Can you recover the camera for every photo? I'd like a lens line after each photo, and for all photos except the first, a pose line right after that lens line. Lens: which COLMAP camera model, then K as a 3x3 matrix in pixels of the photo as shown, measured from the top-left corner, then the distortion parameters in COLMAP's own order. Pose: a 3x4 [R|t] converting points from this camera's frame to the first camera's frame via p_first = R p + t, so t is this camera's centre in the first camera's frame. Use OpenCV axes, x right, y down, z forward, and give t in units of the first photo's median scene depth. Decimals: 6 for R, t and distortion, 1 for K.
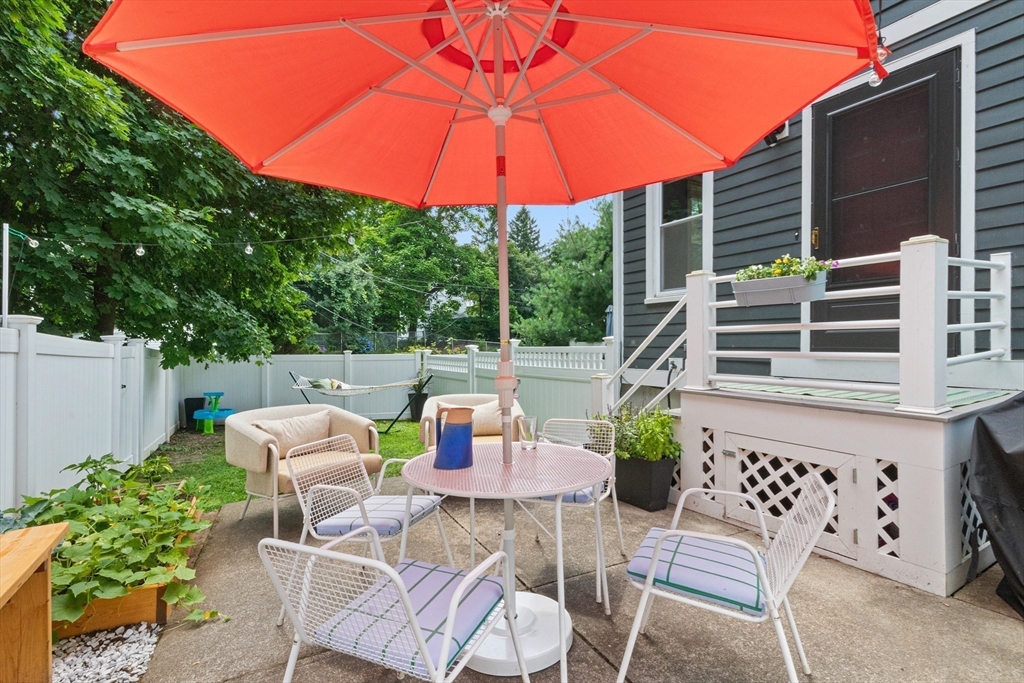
lens RADIAL K [[483.5, 0, 511.5], [0, 483.5, 342.3], [0, 0, 1]] dist [0.006479, -0.000078]
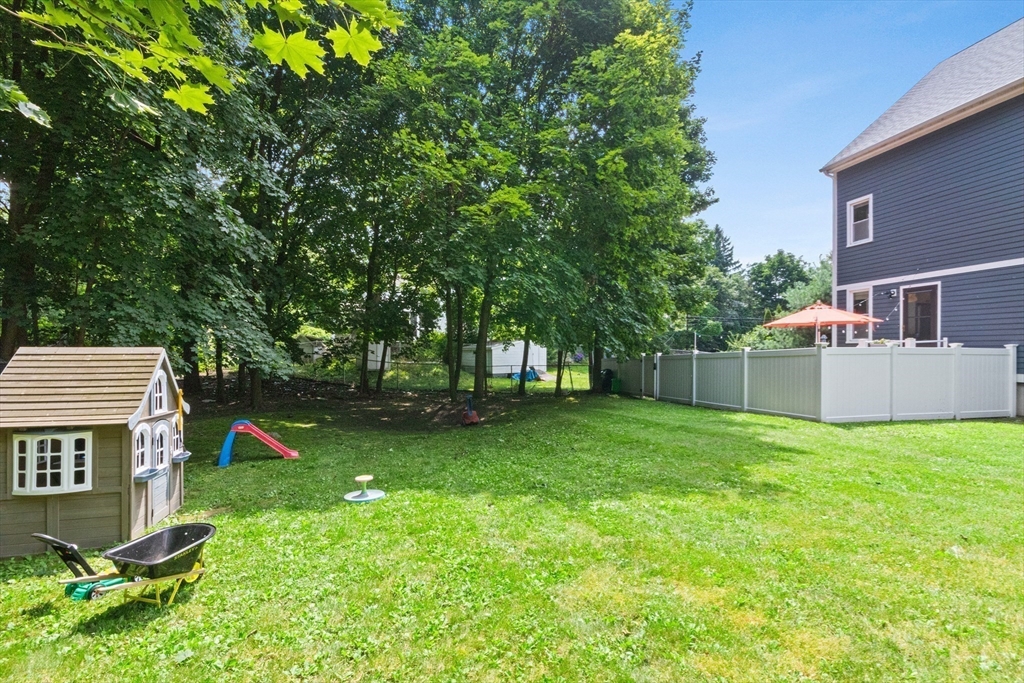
lens RADIAL K [[483.5, 0, 512.7], [0, 483.5, 347.2], [0, 0, 1]] dist [0.006479, -0.000078]
pose [[0.943262, 0.000281, -0.332048, -0.046346], [-0.002430, 0.999979, -0.006057, -0.001543], [0.332039, 0.006521, 0.943243, -0.181023]]
